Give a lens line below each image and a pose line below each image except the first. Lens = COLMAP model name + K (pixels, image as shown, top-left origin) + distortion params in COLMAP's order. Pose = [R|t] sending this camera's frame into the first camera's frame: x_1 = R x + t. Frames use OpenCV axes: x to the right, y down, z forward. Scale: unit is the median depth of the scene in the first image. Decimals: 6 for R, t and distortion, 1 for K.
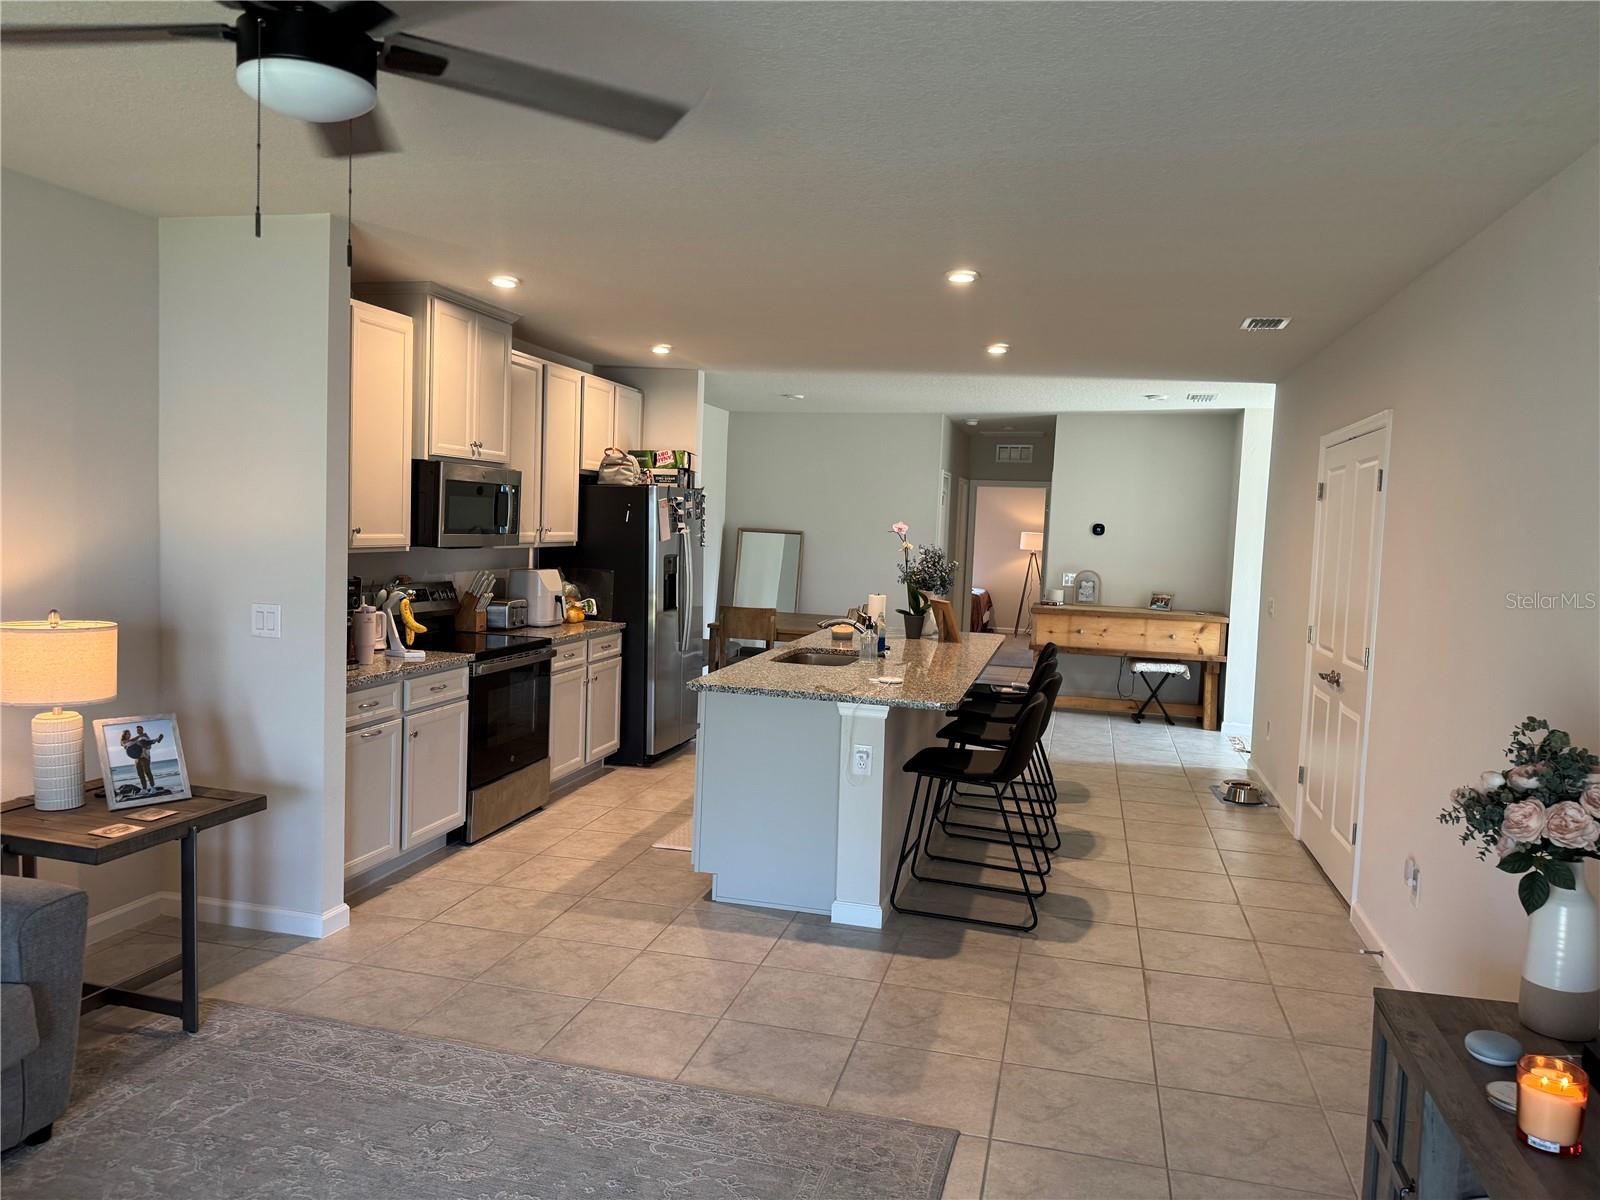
lens RADIAL K [[1128.9, 0, 784.3], [0, 1128.9, 587.0], [0, 0, 1]] dist [0.040859, -0.045759]
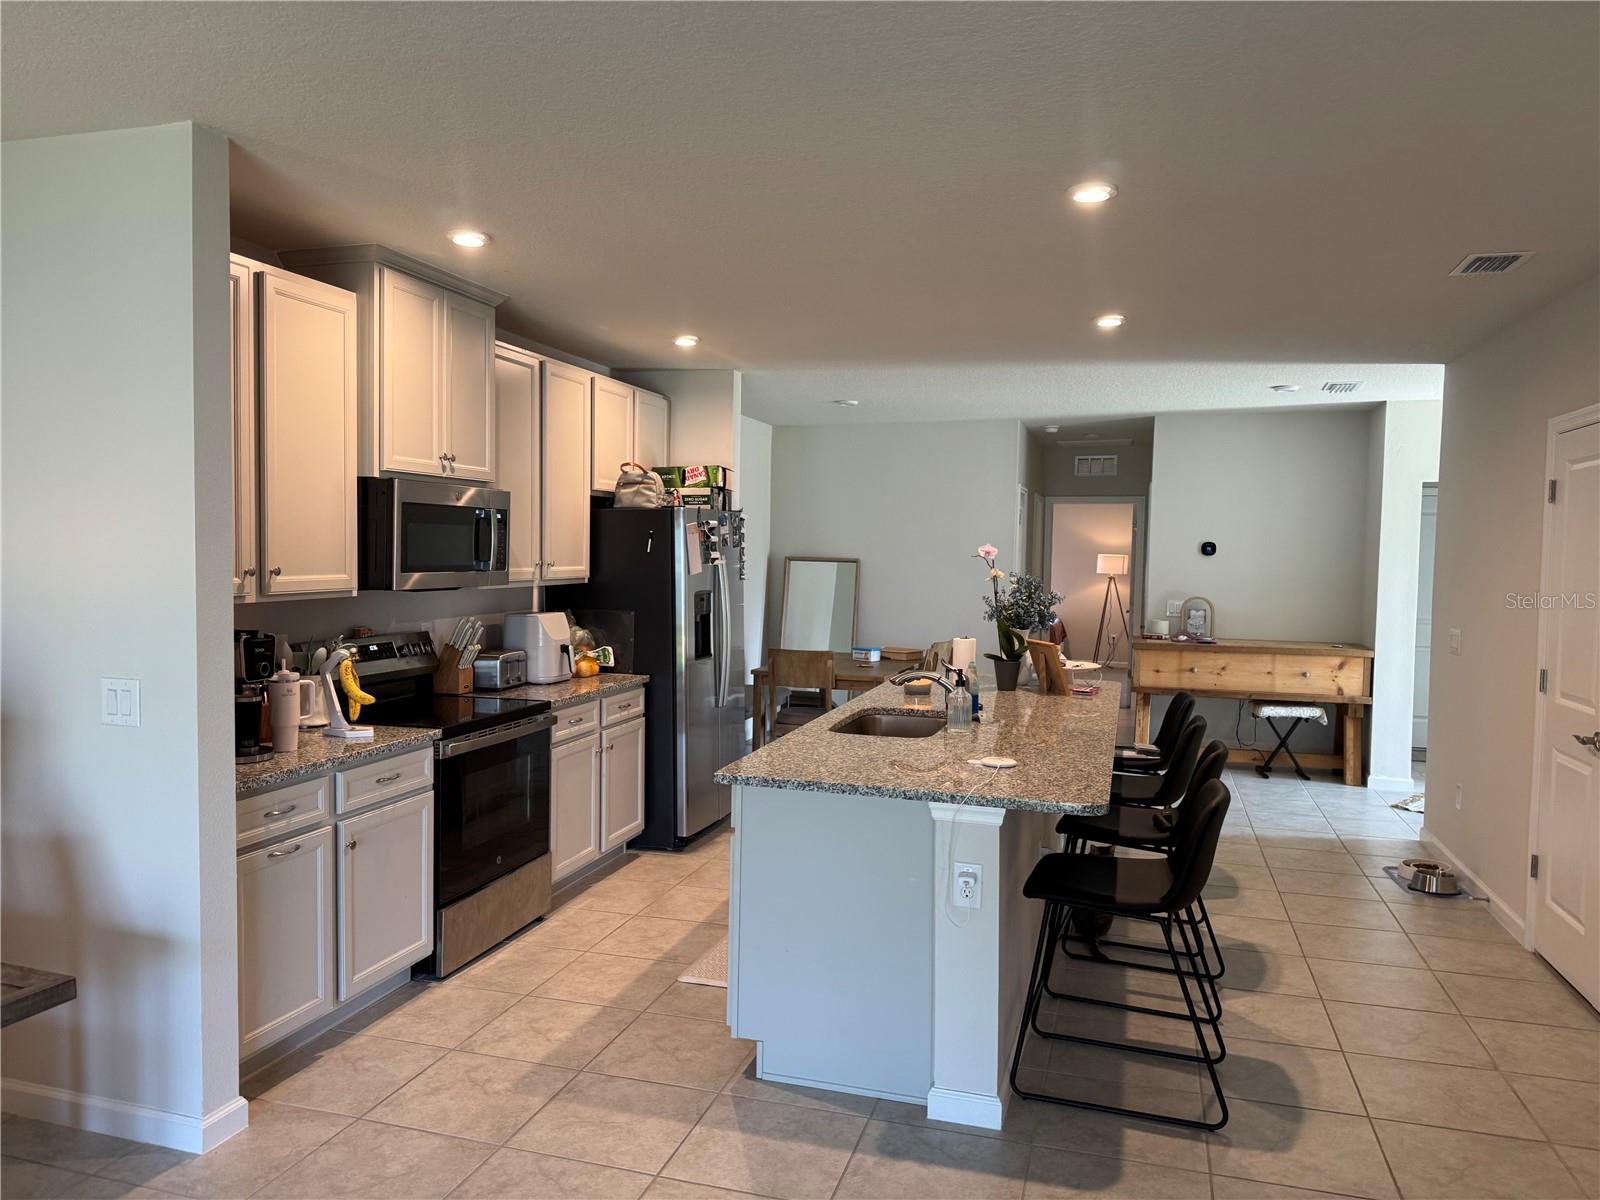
lens RADIAL K [[1128.9, 0, 774.6], [0, 1128.9, 593.4], [0, 0, 1]] dist [0.040859, -0.045759]
pose [[0.998424, -0.021041, -0.052034, -0.007021], [0.020019, 0.999598, -0.020086, -0.011190], [0.052436, 0.019013, 0.998443, 0.219597]]
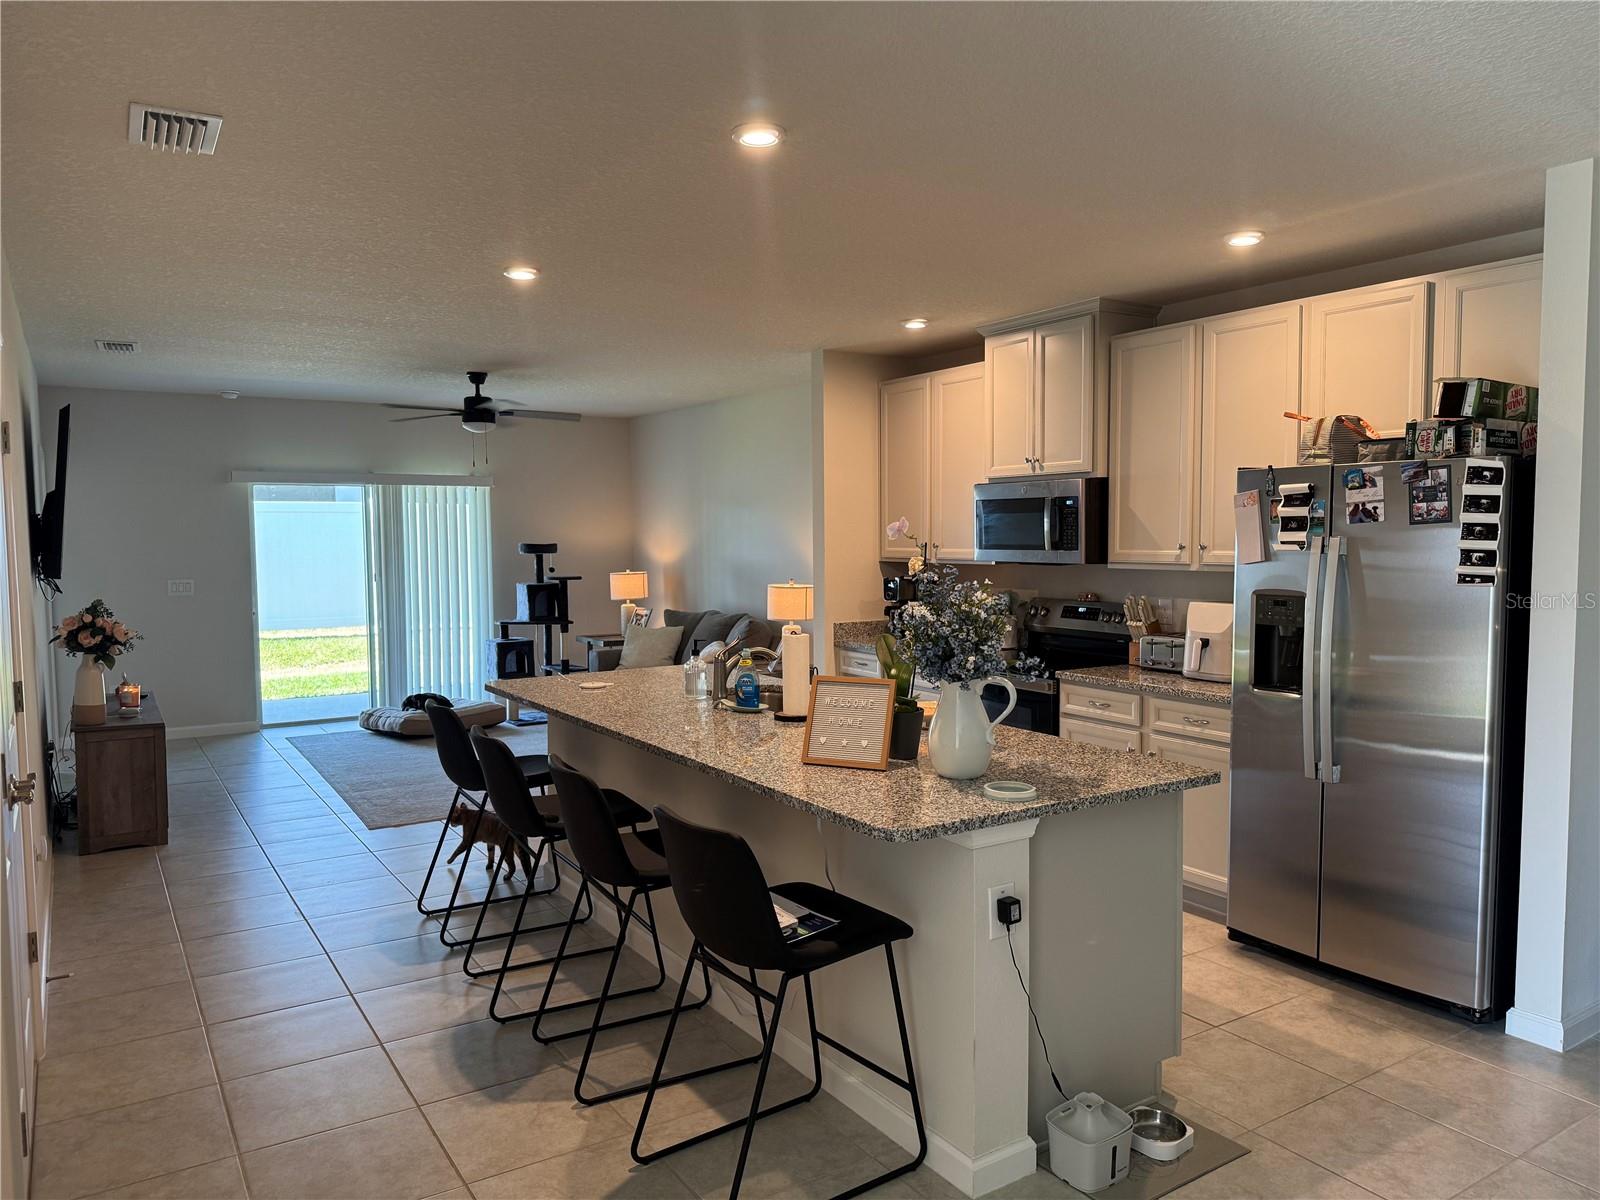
lens RADIAL K [[1128.9, 0, 802.9], [0, 1128.9, 594.7], [0, 0, 1]] dist [0.040859, -0.045759]
pose [[-0.681867, 0.007967, -0.731433, 0.555559], [-0.063799, 0.995482, 0.070319, -0.061010], [0.728689, 0.094612, -0.678278, 1.449833]]
